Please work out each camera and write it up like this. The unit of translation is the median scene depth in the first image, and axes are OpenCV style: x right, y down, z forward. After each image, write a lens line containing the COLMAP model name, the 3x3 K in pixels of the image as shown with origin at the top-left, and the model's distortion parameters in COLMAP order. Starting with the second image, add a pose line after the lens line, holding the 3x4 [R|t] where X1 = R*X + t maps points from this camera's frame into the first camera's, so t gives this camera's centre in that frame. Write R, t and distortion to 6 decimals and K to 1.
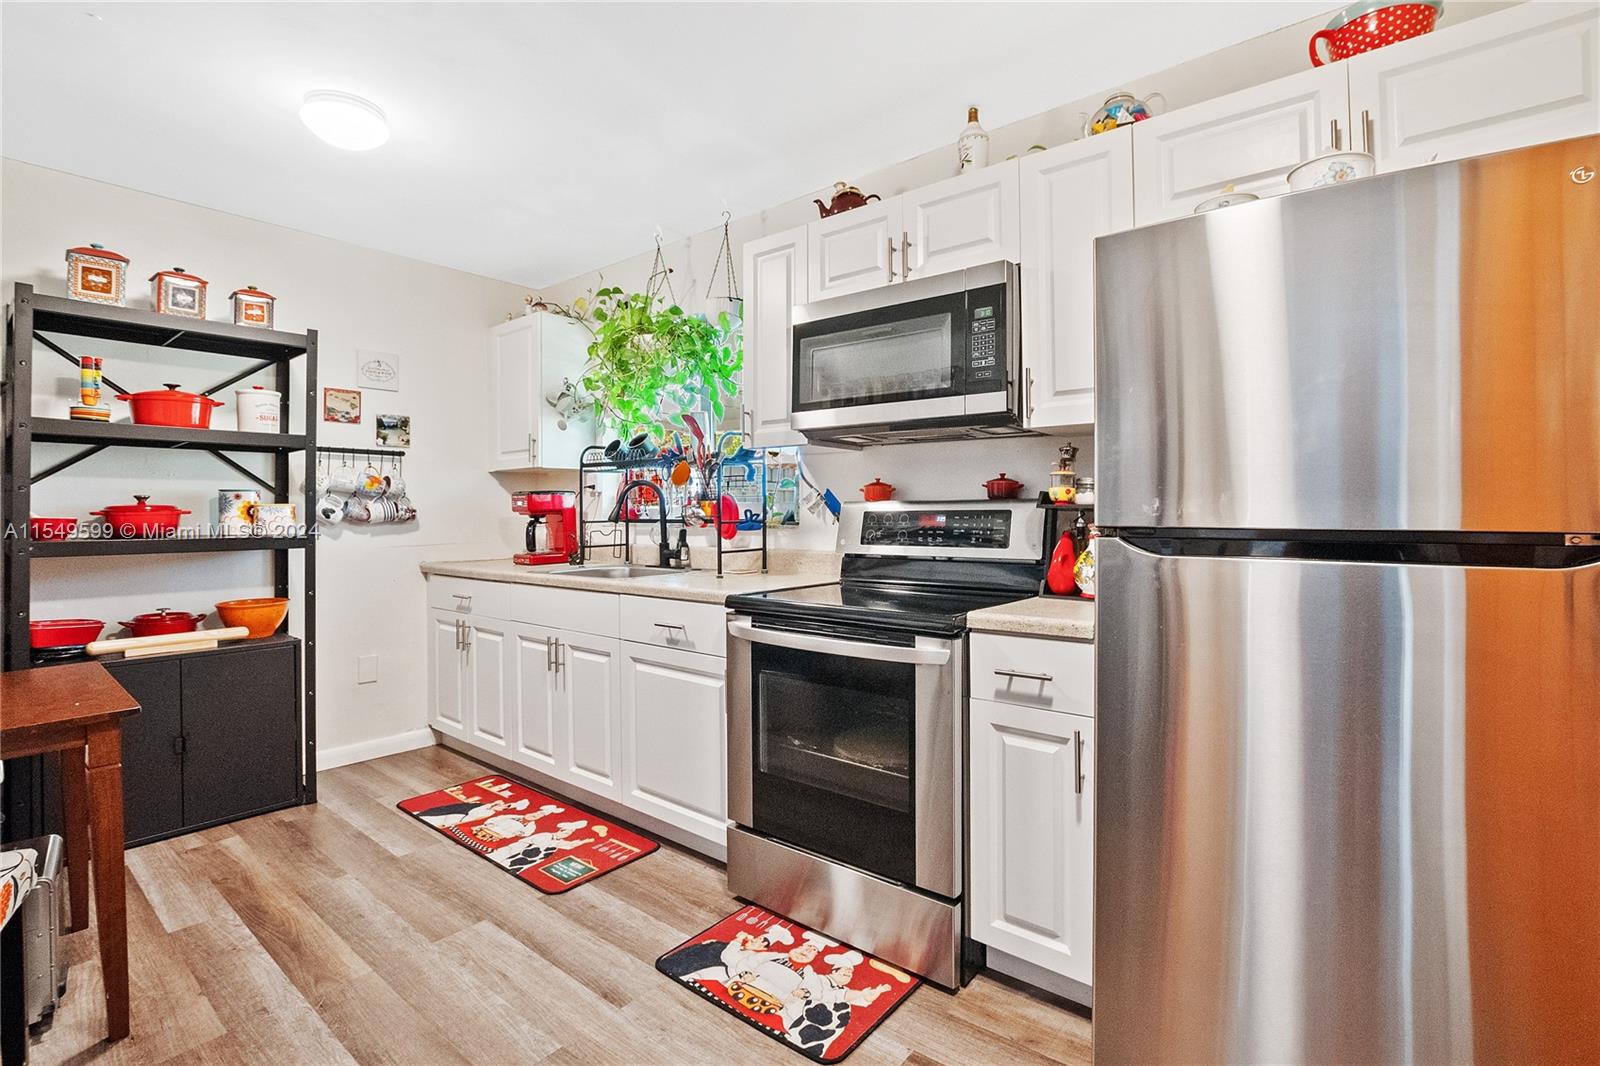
lens RADIAL K [[728.5, 0, 805.7], [0, 728.5, 521.9], [0, 0, 1]] dist [-0.030924, 0.003161]
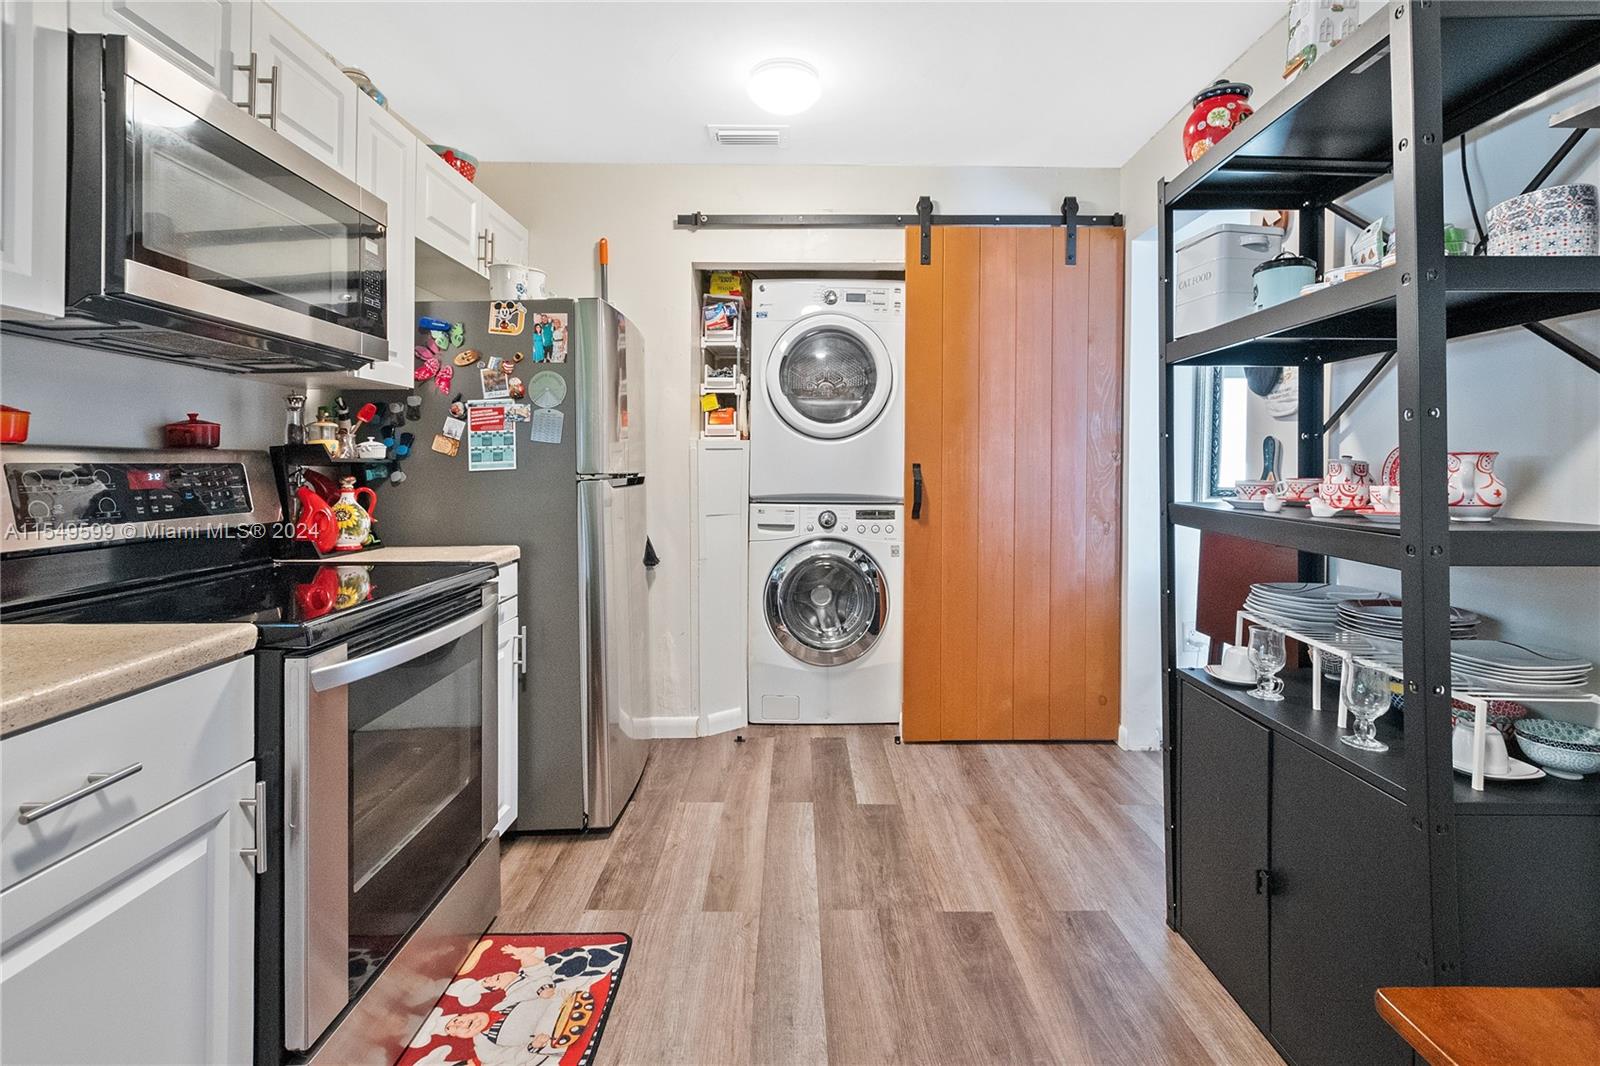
lens RADIAL K [[728.5, 0, 798.1], [0, 728.5, 481.3], [0, 0, 1]] dist [-0.030924, 0.003161]
pose [[-0.637265, 0.001028, 0.770644, -0.877028], [0.005167, 0.999982, 0.002939, 0.001621], [-0.770627, 0.005855, -0.637259, 1.272892]]
